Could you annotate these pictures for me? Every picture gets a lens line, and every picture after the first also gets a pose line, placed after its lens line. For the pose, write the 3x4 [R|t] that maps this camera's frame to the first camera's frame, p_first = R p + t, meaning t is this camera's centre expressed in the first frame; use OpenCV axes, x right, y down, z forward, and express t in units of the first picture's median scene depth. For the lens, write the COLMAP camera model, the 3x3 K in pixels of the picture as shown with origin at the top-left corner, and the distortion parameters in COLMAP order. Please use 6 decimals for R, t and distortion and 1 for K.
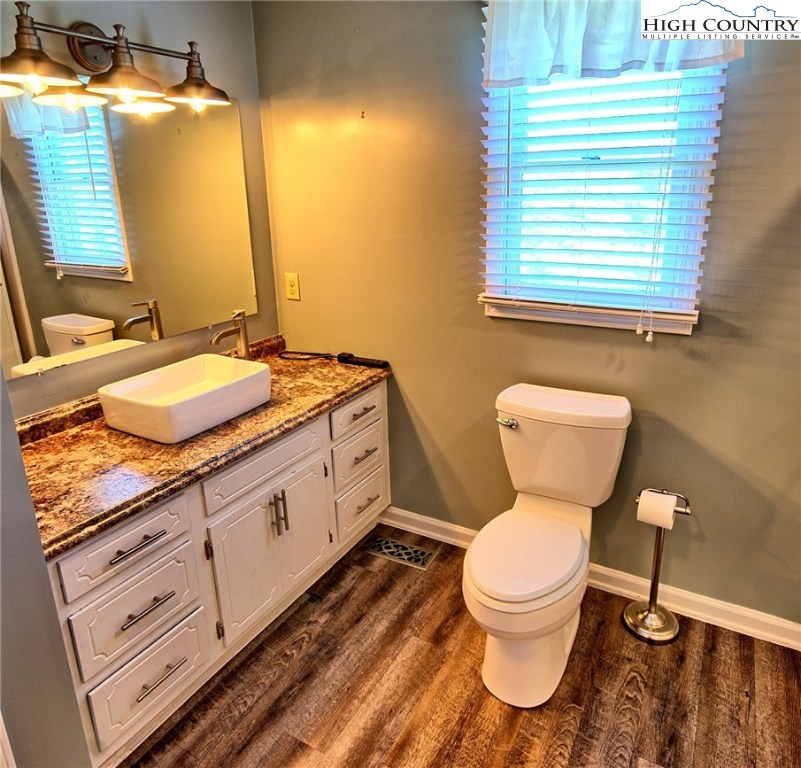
lens RADIAL K [[568.7, 0, 401.6], [0, 568.7, 352.3], [0, 0, 1]] dist [-0.000176, -0.000875]
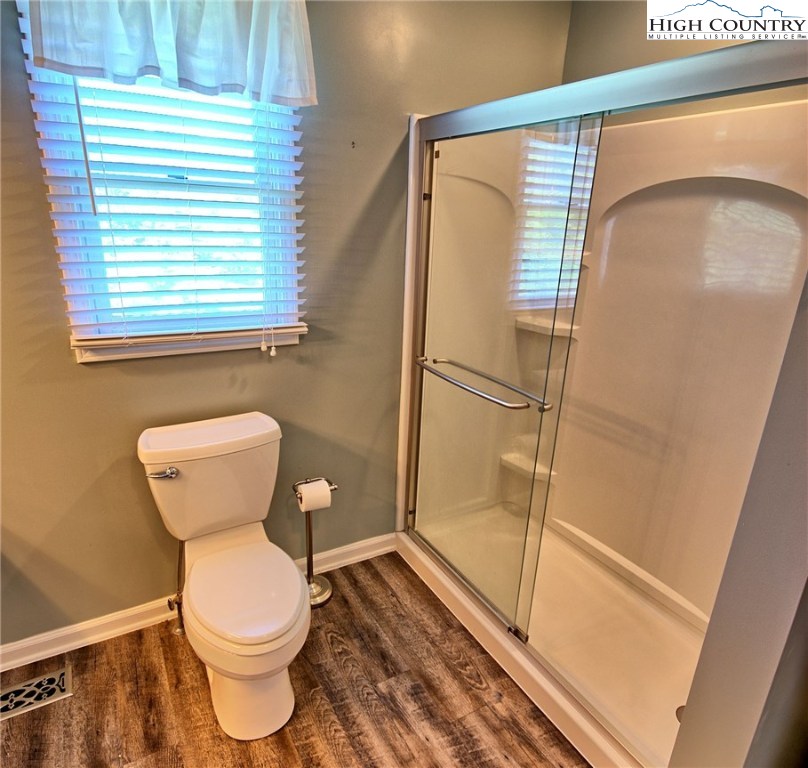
lens RADIAL K [[535.5, 0, 404.3], [0, 535.5, 401.0], [0, 0, 1]] dist [-0.005143, 0.000497]
pose [[0.498681, -0.245646, 0.831249, -0.320679], [0.192970, 0.966398, 0.169818, -0.061845], [-0.845032, 0.075721, 0.529327, 0.248081]]
